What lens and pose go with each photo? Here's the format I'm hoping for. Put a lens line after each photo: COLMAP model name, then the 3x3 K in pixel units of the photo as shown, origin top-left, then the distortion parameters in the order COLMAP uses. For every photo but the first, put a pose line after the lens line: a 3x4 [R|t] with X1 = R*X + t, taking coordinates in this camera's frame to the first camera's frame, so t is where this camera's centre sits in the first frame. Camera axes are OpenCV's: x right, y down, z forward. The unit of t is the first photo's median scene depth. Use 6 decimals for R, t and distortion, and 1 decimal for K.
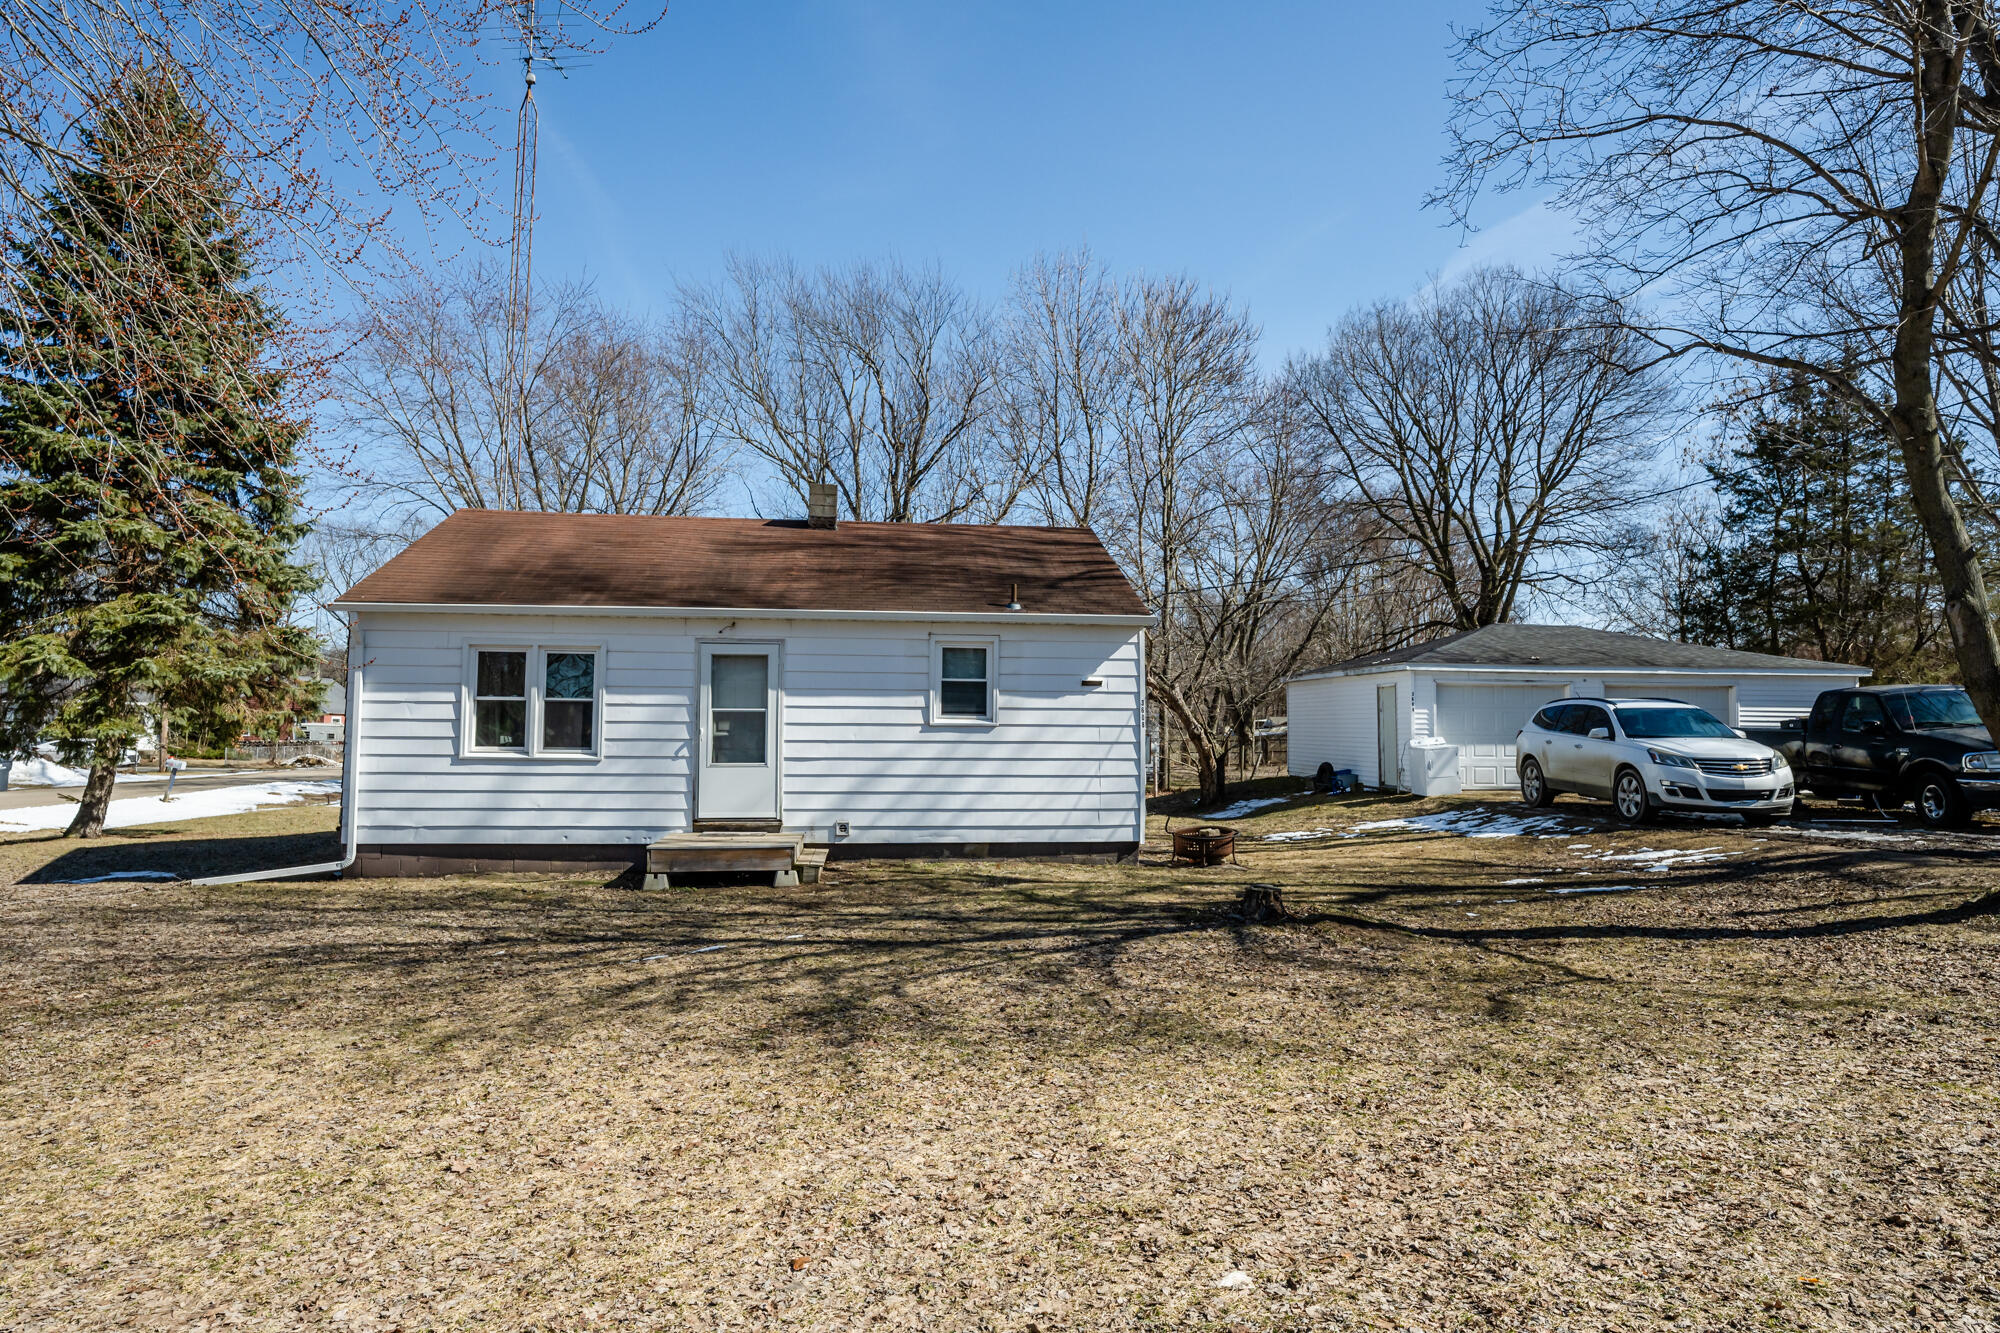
lens RADIAL K [[1165.4, 0, 995.3], [0, 1165.4, 638.1], [0, 0, 1]] dist [0.003664, -0.000026]
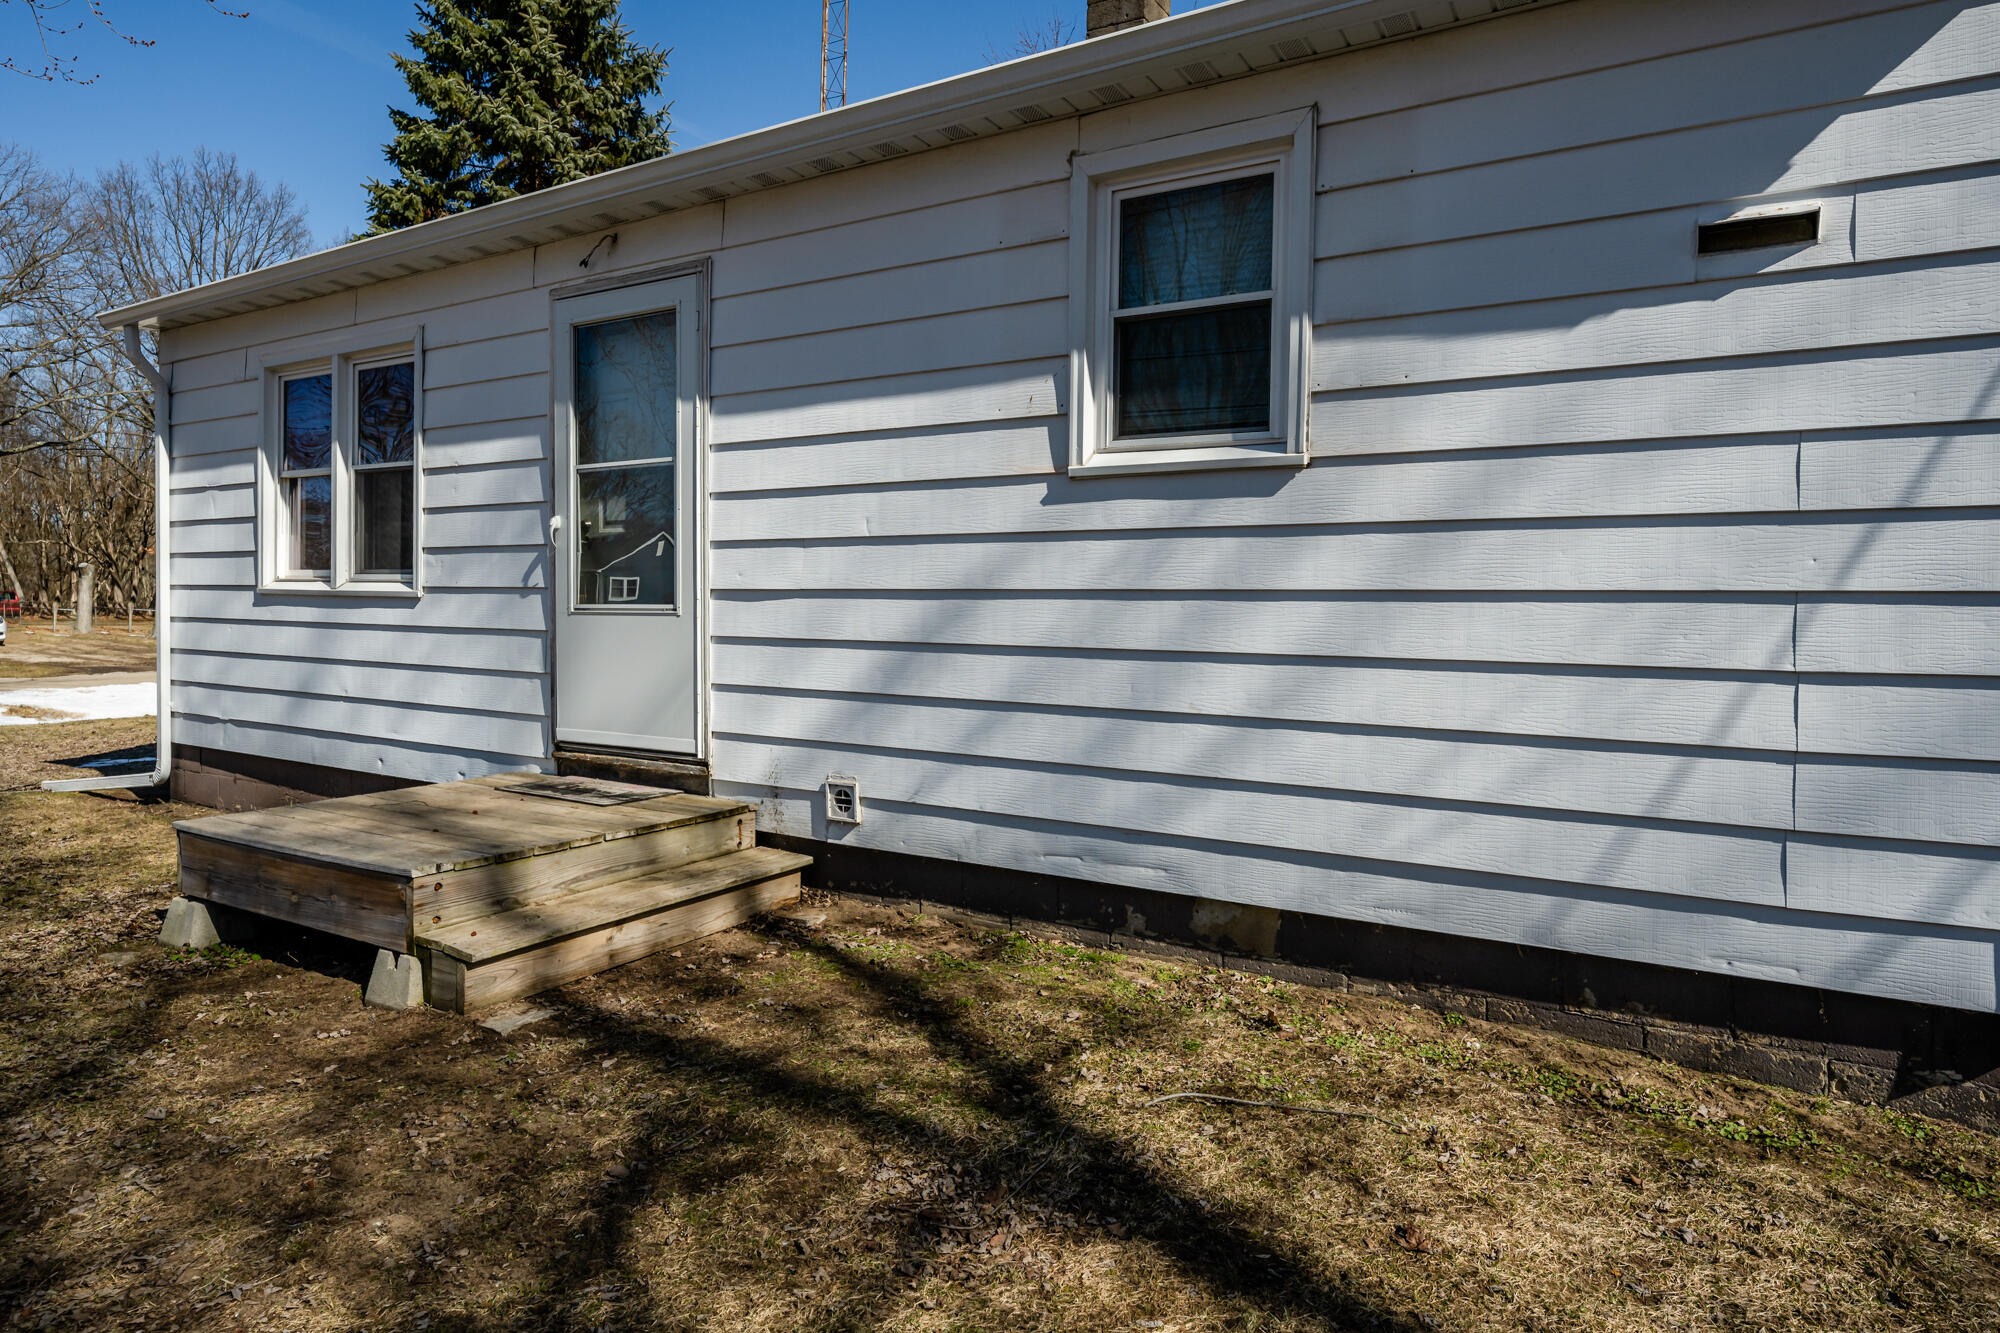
lens RADIAL K [[1165.4, 0, 995.3], [0, 1165.4, 638.1], [0, 0, 1]] dist [0.003664, -0.000026]
pose [[0.785669, 0.019891, -0.618328, 0.109347], [0.047024, 0.994671, 0.091747, 0.088470], [0.616858, -0.101159, 0.780547, 0.772257]]
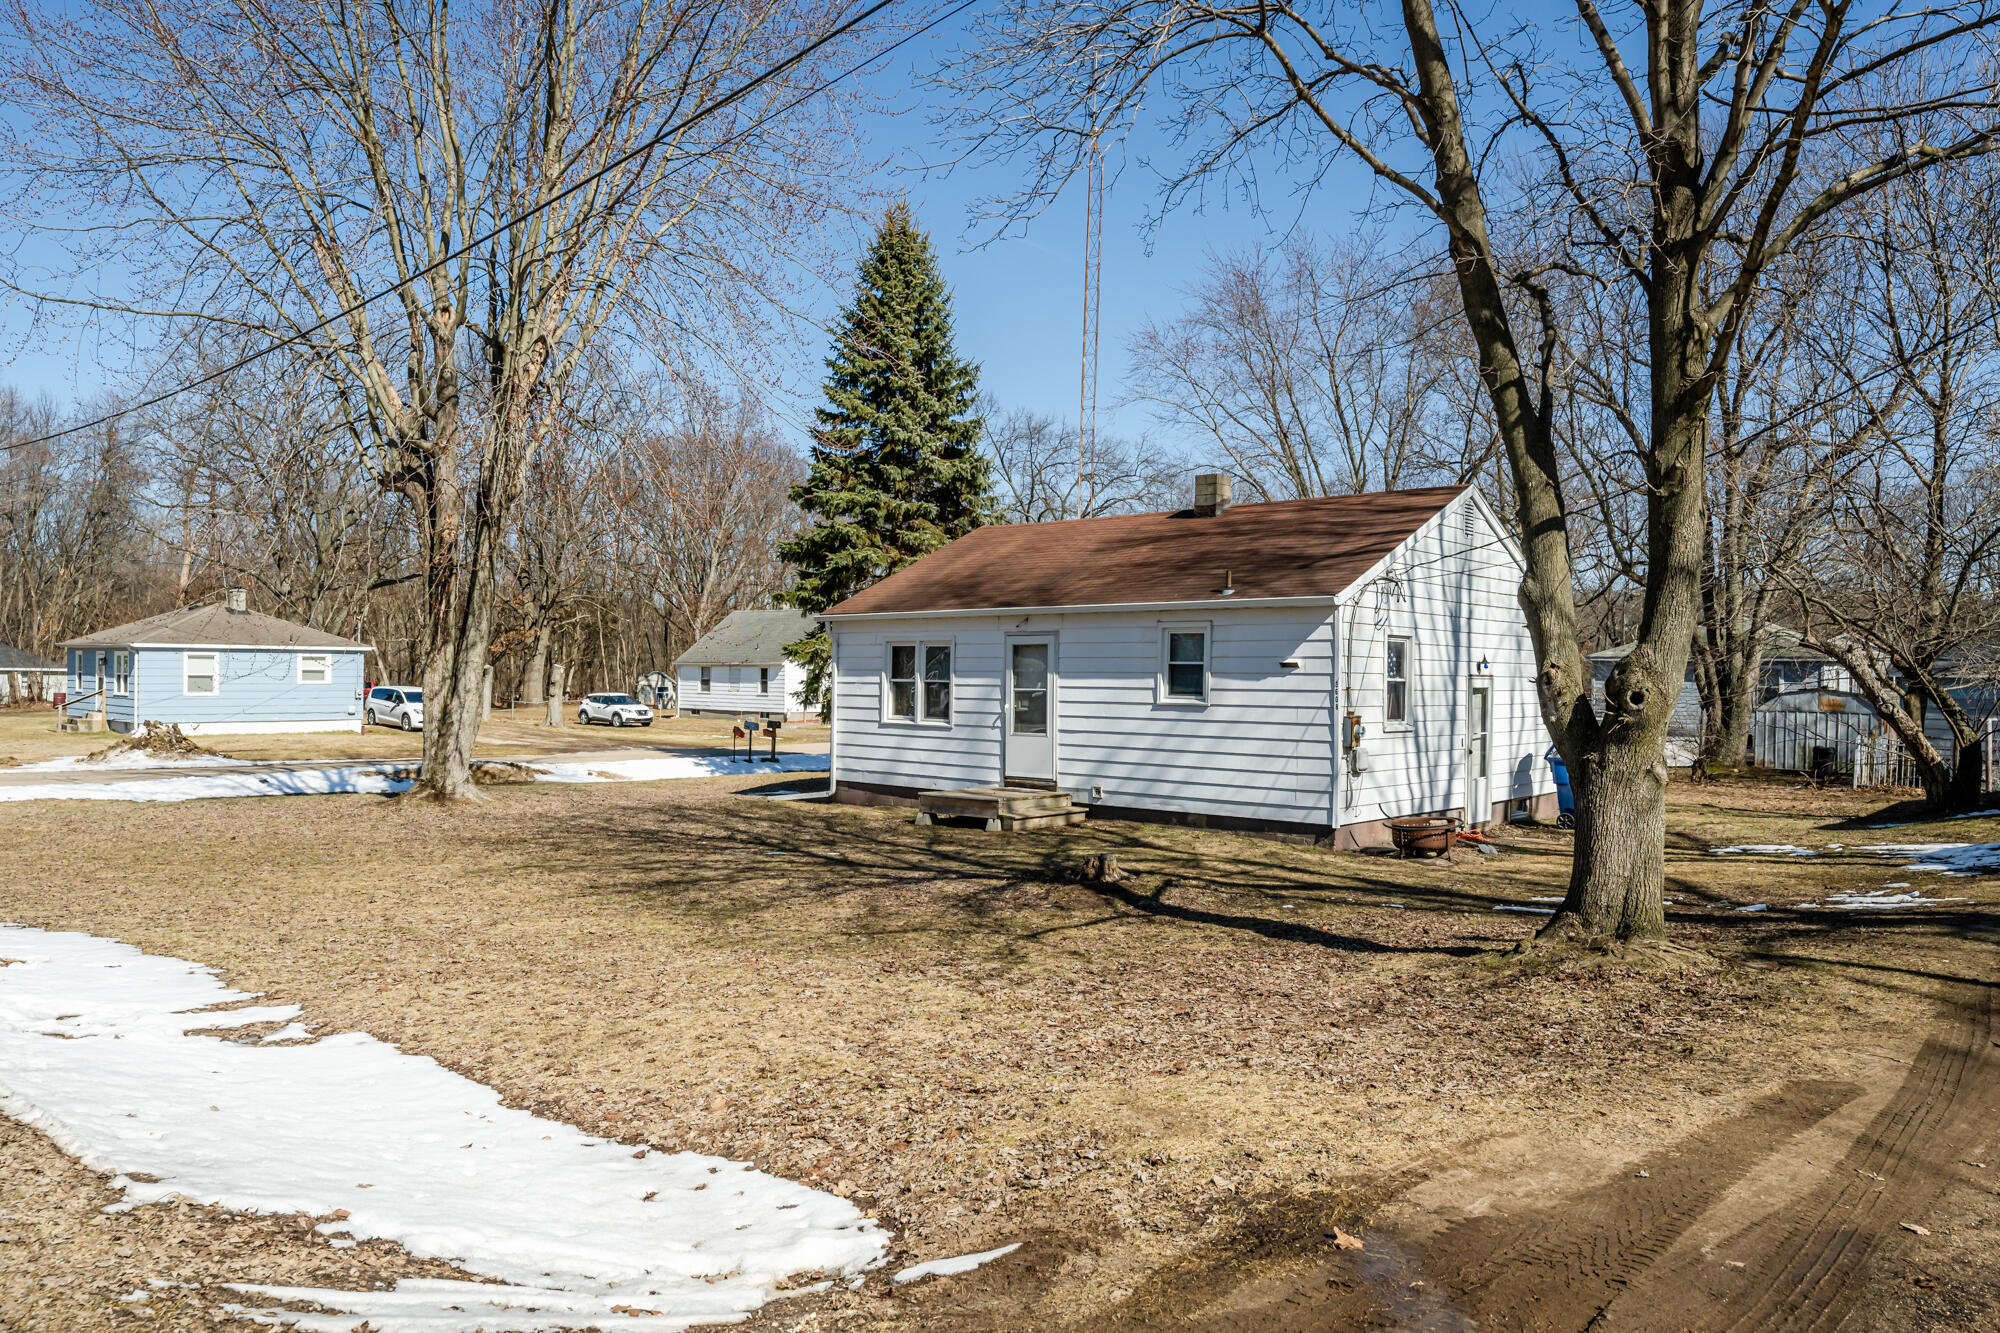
lens RADIAL K [[1354.6, 0, 1000.0], [0, 1354.6, 666.5], [0, 0, 1]] dist [0.000917, -0.000693]
pose [[0.657397, -0.005806, -0.753522, 0.827247], [0.054190, 0.997746, 0.039590, -0.020450], [0.751593, -0.066859, 0.656230, 0.047226]]
